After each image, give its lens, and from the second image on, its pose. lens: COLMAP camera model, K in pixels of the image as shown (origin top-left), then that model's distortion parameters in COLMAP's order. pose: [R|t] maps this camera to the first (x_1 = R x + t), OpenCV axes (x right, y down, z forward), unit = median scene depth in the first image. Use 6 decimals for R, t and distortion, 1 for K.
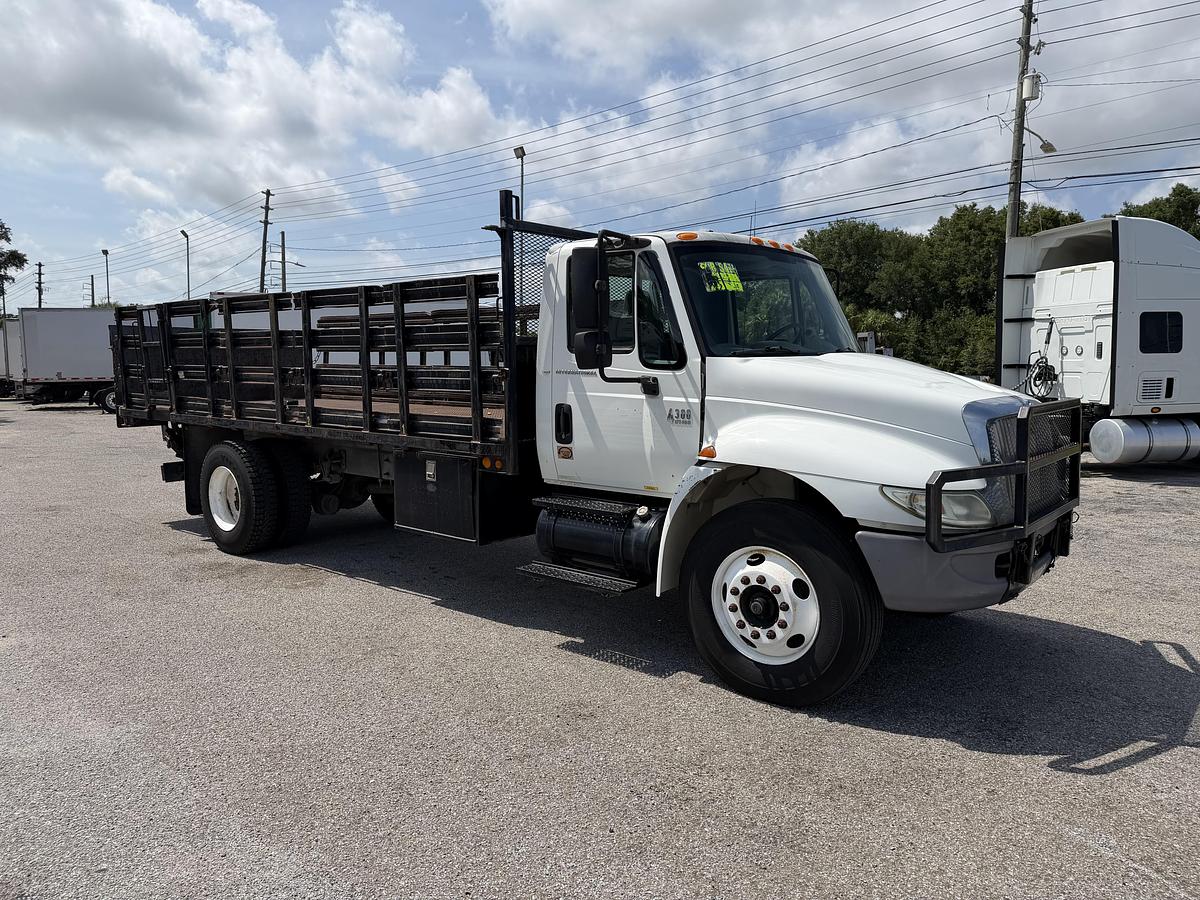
lens RADIAL K [[934.7, 0, 600.0], [0, 934.7, 450.0], [0, 0, 1]] dist [0.125787, -0.221144]
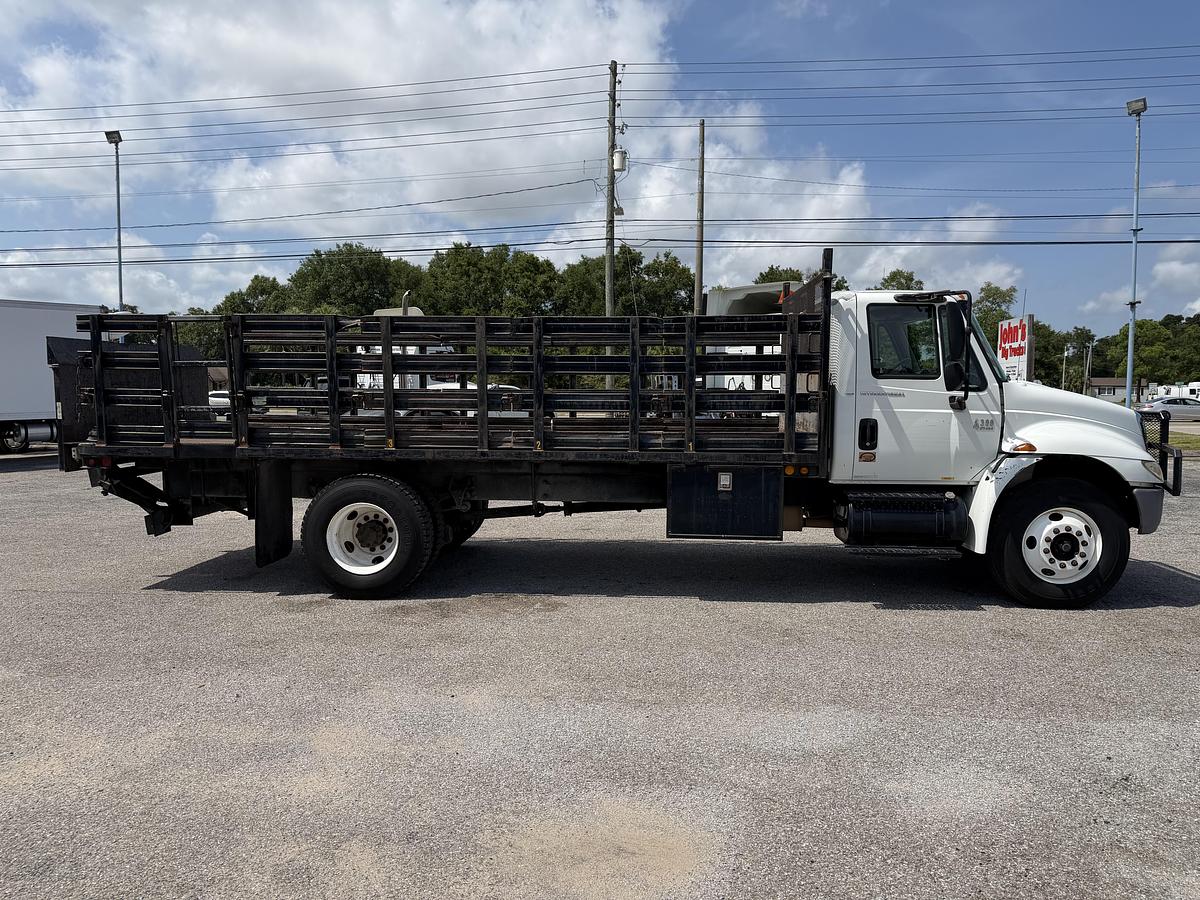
lens RADIAL K [[956.7, 0, 595.8], [0, 956.7, 473.2], [0, 0, 1]] dist [0.087624, -0.148730]
pose [[0.764117, -0.057594, 0.642502, -1.171983], [0.057757, 0.998114, 0.020781, -0.023901], [-0.642487, 0.021230, 0.766003, 0.235834]]
